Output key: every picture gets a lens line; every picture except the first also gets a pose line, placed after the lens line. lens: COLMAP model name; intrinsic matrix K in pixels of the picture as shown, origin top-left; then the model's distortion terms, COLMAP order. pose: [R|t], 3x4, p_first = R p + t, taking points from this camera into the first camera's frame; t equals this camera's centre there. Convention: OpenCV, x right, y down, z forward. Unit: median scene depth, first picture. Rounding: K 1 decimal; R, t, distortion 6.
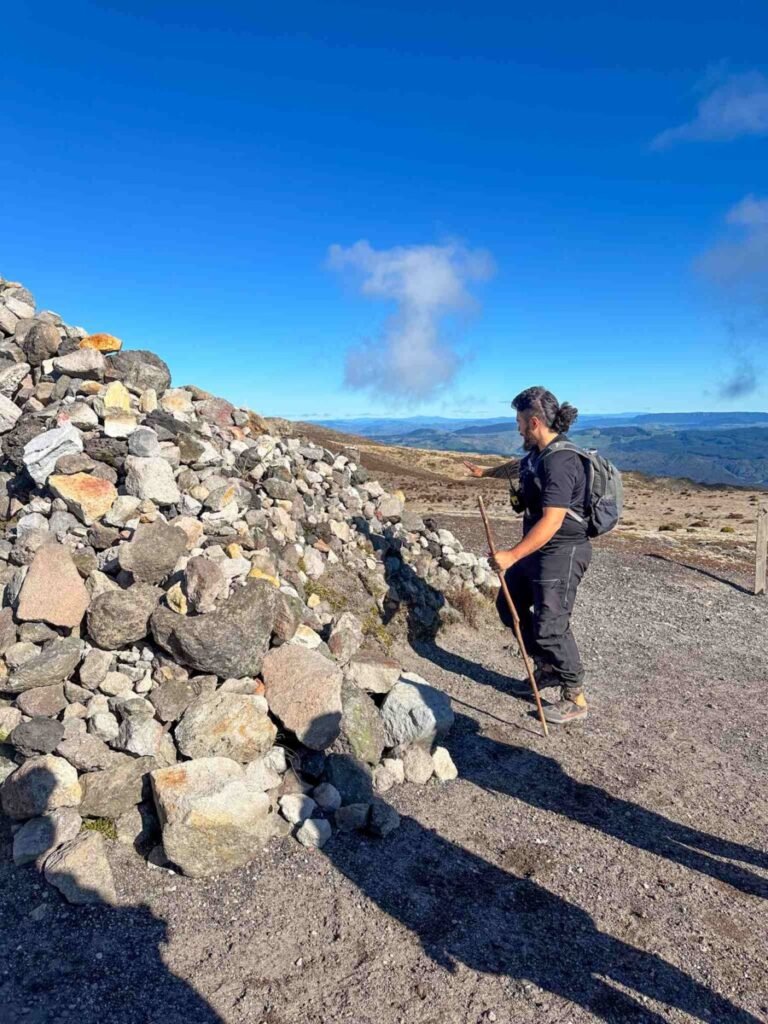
lens RADIAL K [[694.0, 0, 387.7], [0, 694.0, 494.4], [0, 0, 1]] dist [0.083181, -0.145746]
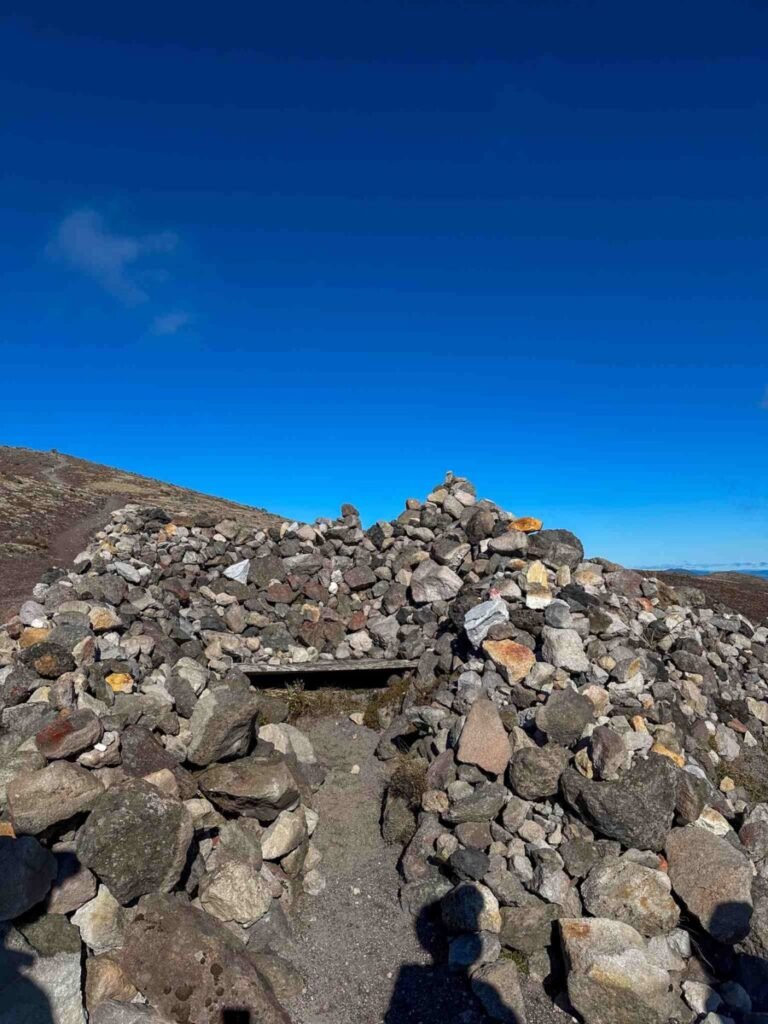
lens RADIAL K [[730.1, 0, 384.0], [0, 730.1, 512.0], [0, 0, 1]] dist [0.047595, -0.069553]
pose [[0.840158, -0.038325, -0.540987, 0.074725], [-0.054947, 0.986352, -0.155209, -0.042615], [0.539552, 0.160125, 0.826586, -0.192141]]
